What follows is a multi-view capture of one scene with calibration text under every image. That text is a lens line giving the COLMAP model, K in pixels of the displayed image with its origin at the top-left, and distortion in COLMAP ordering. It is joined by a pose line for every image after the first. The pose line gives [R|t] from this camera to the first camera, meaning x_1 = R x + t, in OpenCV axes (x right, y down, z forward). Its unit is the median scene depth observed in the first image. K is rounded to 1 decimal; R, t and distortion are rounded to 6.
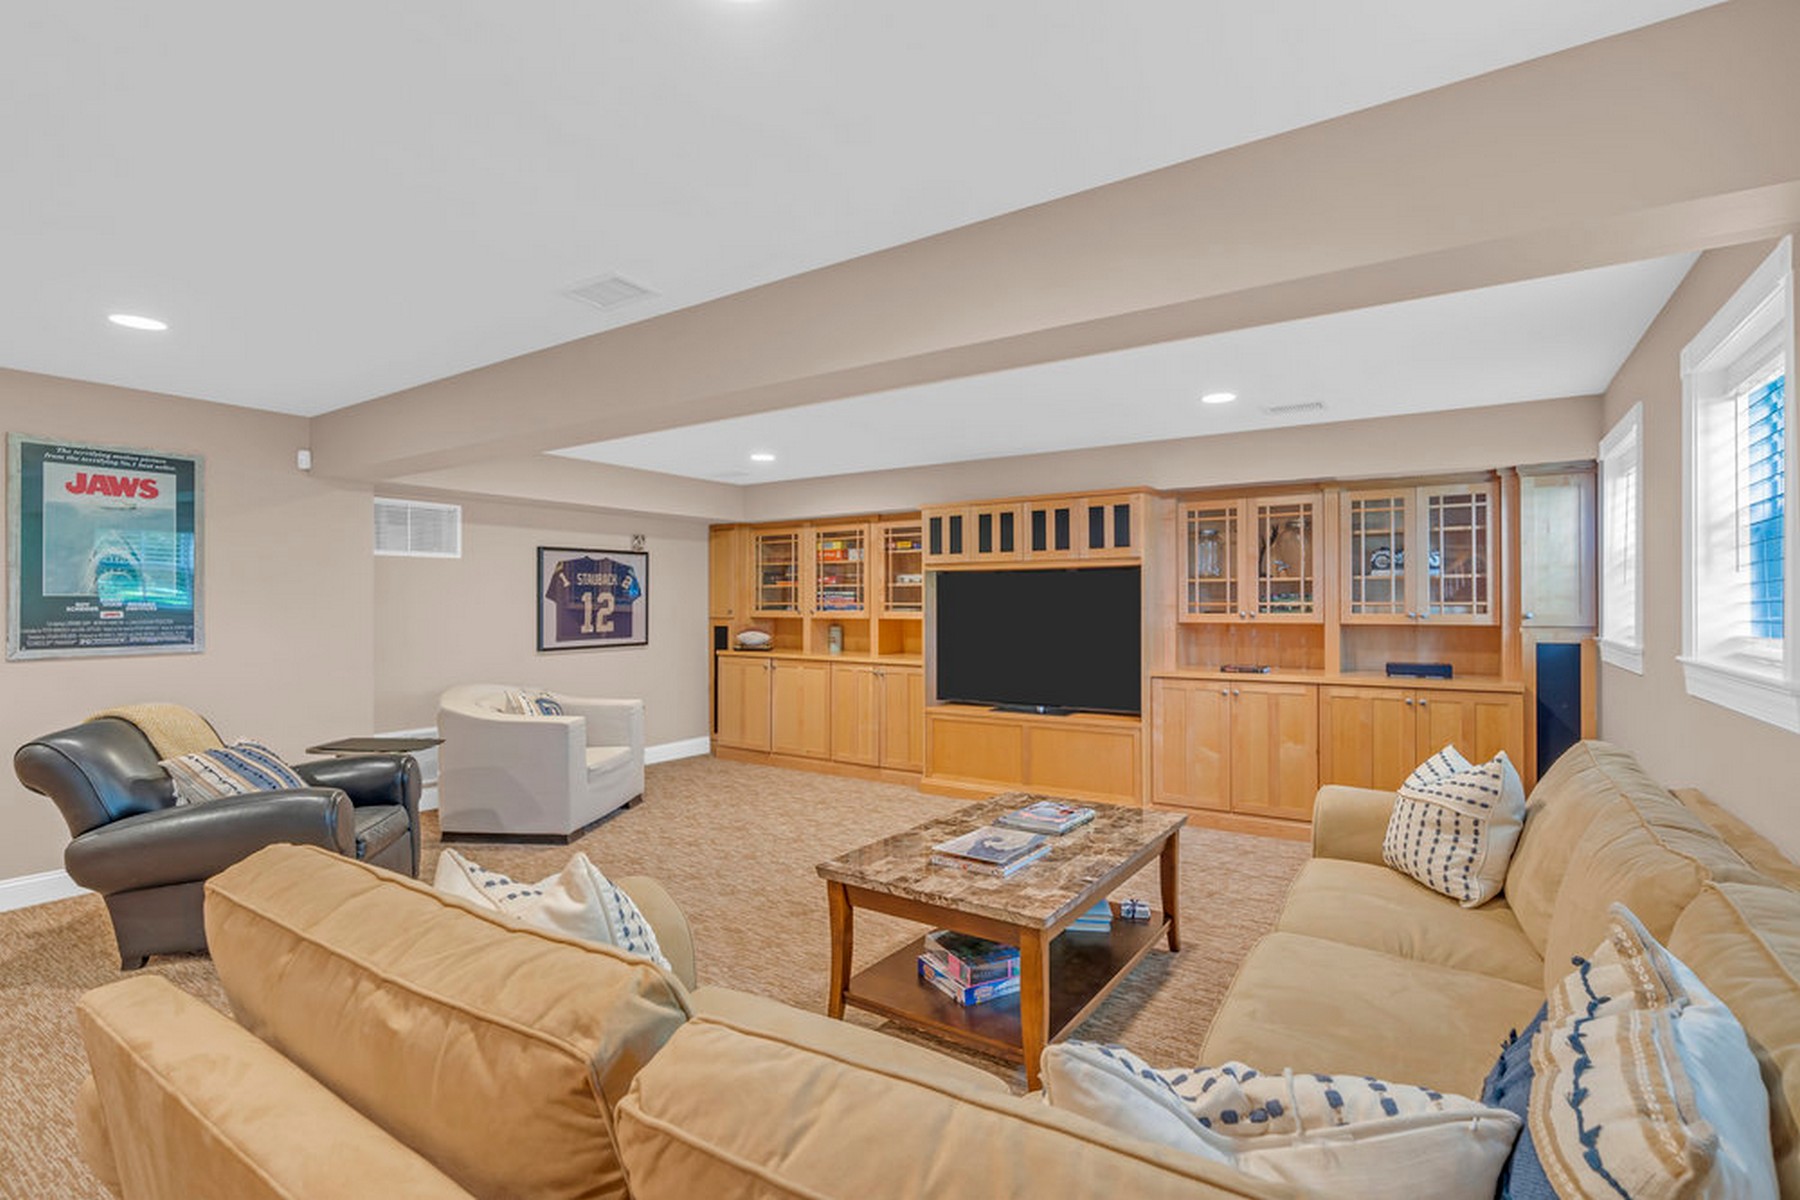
lens RADIAL K [[827.8, 0, 903.7], [0, 827.8, 607.5], [0, 0, 1]] dist [-0.012192, -0.000172]
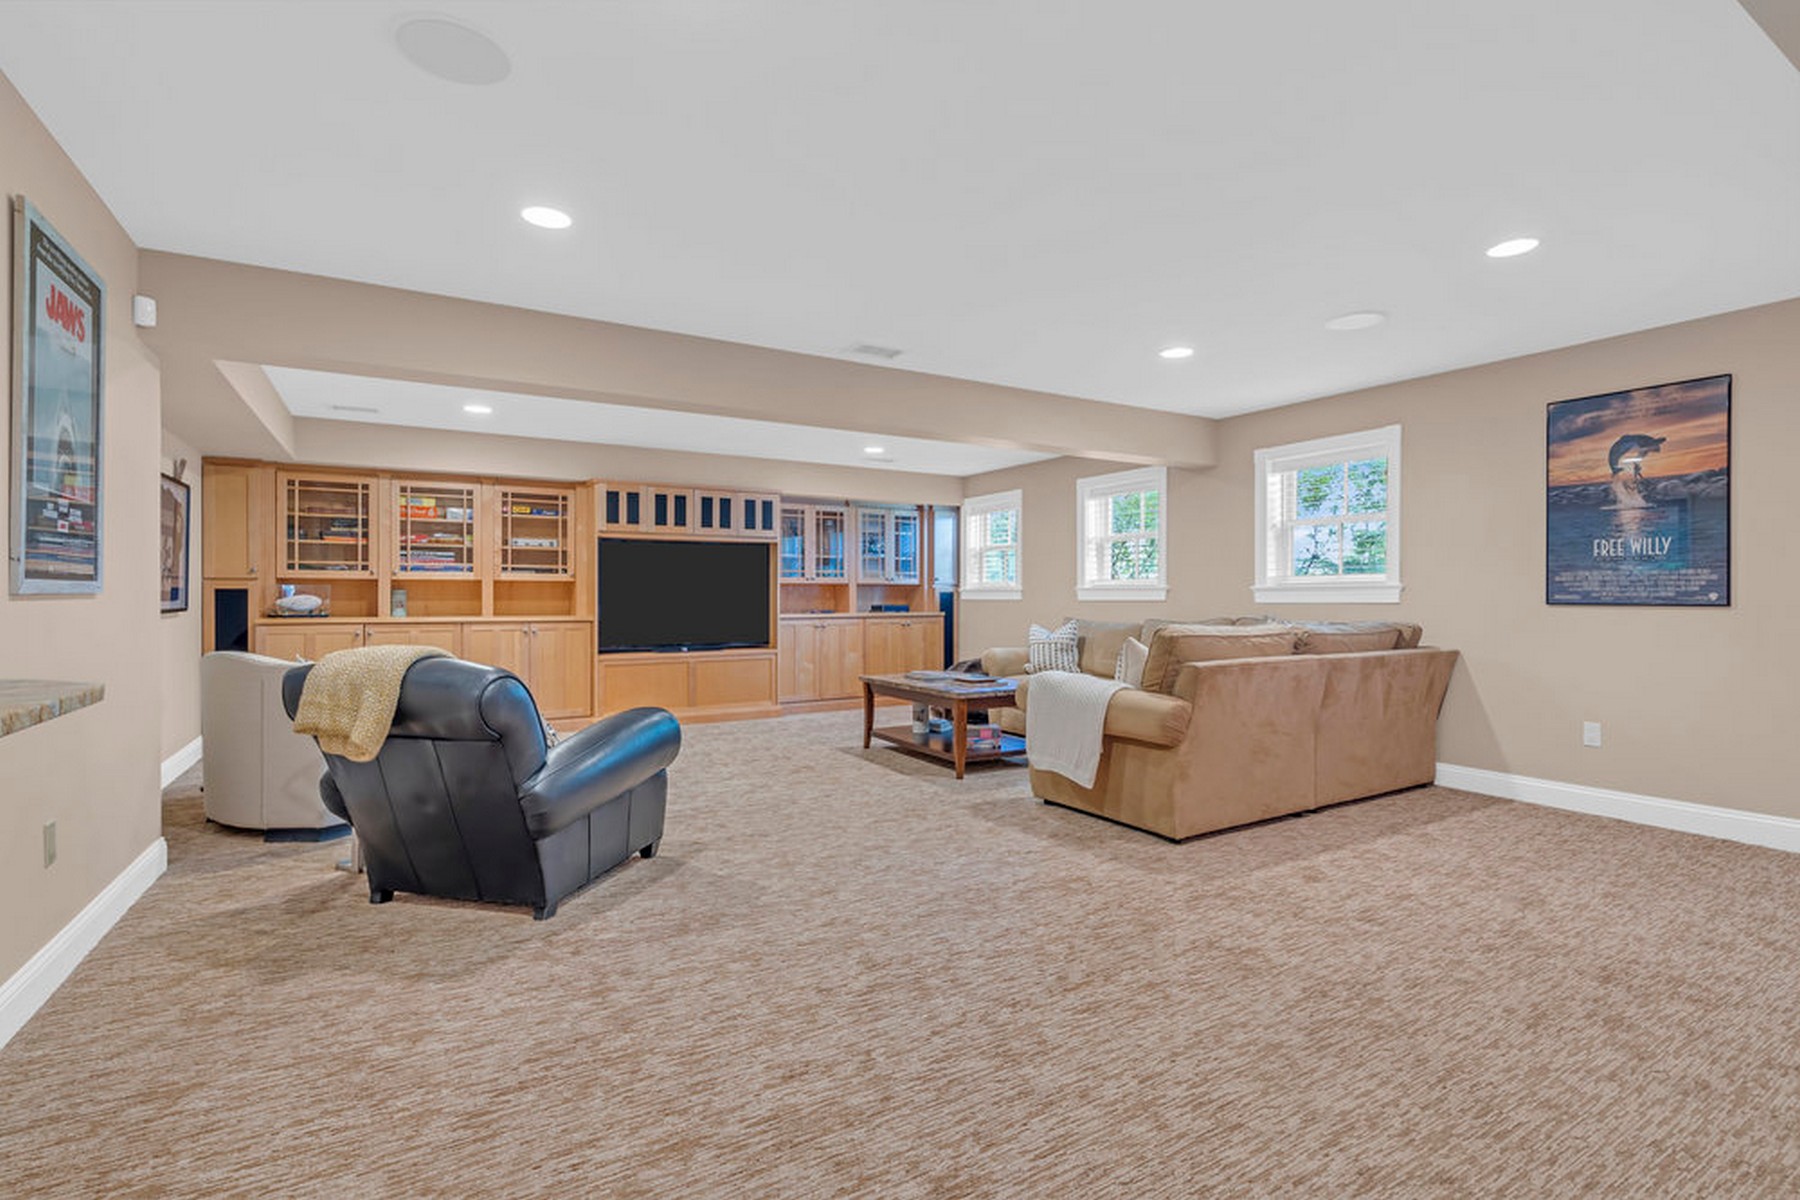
lens RADIAL K [[827.8, 0, 905.3], [0, 827.8, 589.1], [0, 0, 1]] dist [-0.012192, -0.000172]
pose [[0.431449, 0.007054, 0.902110, -0.885164], [0.001681, 0.999961, -0.008623, 0.041644], [-0.902136, 0.005237, 0.431420, 0.140449]]
